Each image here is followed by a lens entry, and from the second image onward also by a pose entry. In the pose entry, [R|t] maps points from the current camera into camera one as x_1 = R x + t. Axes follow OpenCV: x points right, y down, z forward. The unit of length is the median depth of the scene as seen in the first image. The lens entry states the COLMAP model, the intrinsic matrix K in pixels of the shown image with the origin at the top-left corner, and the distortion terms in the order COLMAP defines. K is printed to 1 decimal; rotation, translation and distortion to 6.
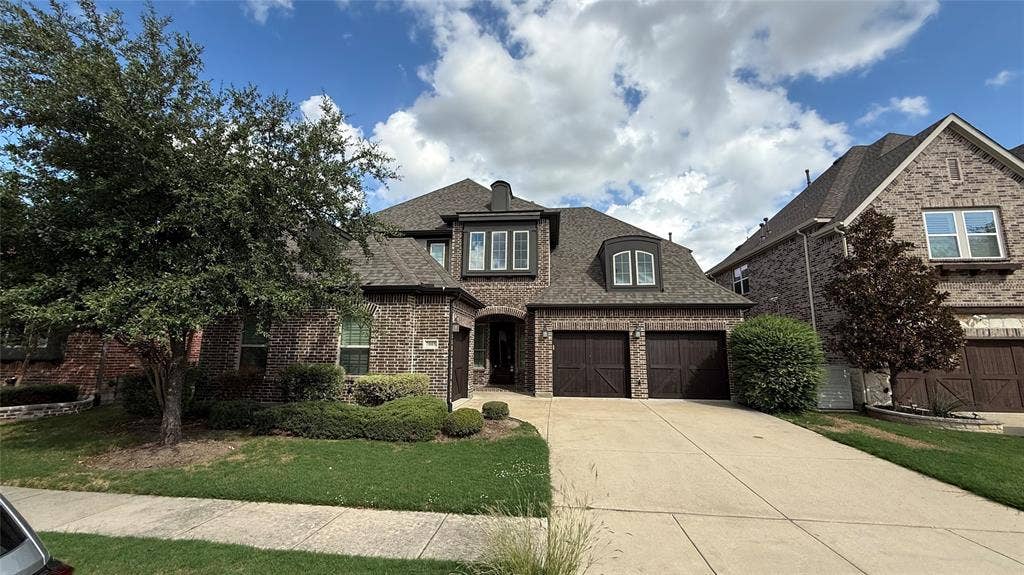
lens RADIAL K [[407.7, 0, 514.4], [0, 407.7, 285.2], [0, 0, 1]] dist [0.003852, 0.000499]
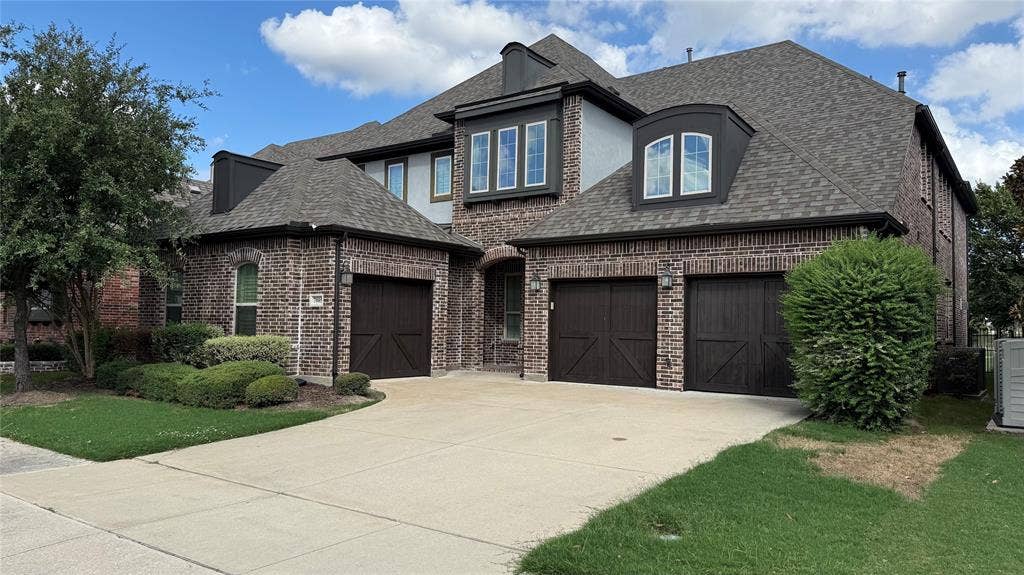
lens RADIAL K [[710.7, 0, 512.4], [0, 710.7, 289.5], [0, 0, 1]] dist [0.056696, -0.002610]
pose [[0.869428, -0.020994, -0.493613, 0.609225], [0.074773, 0.993180, 0.089461, 0.024250], [0.488369, -0.114689, 0.865068, 0.010766]]
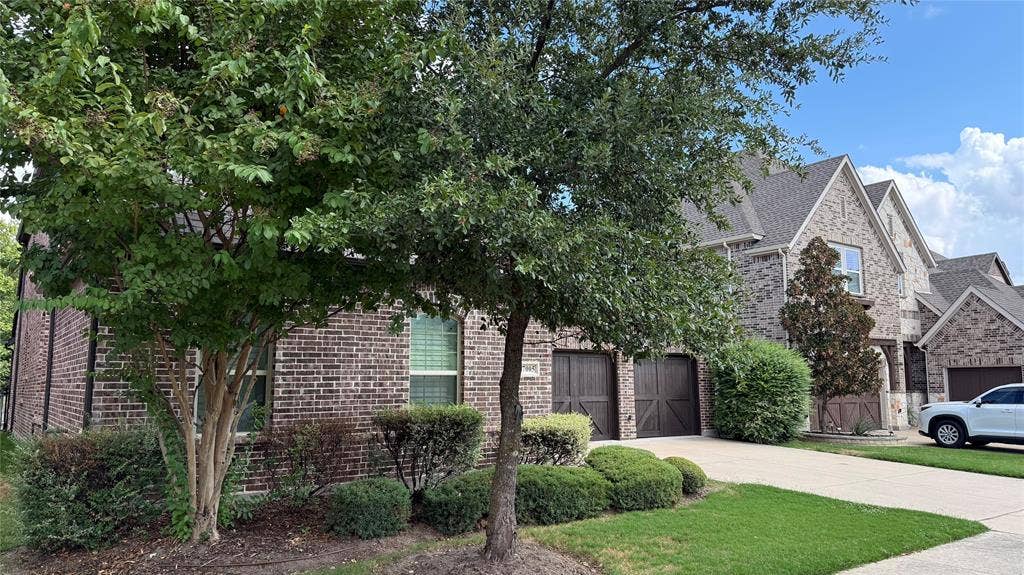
lens RADIAL K [[710.7, 0, 516.4], [0, 710.7, 289.3], [0, 0, 1]] dist [0.056696, -0.002610]
pose [[0.743803, 0.078543, 0.663768, -0.754118], [-0.105375, 0.994432, 0.000411, 0.016633], [-0.660040, -0.070251, 0.747938, 0.145053]]
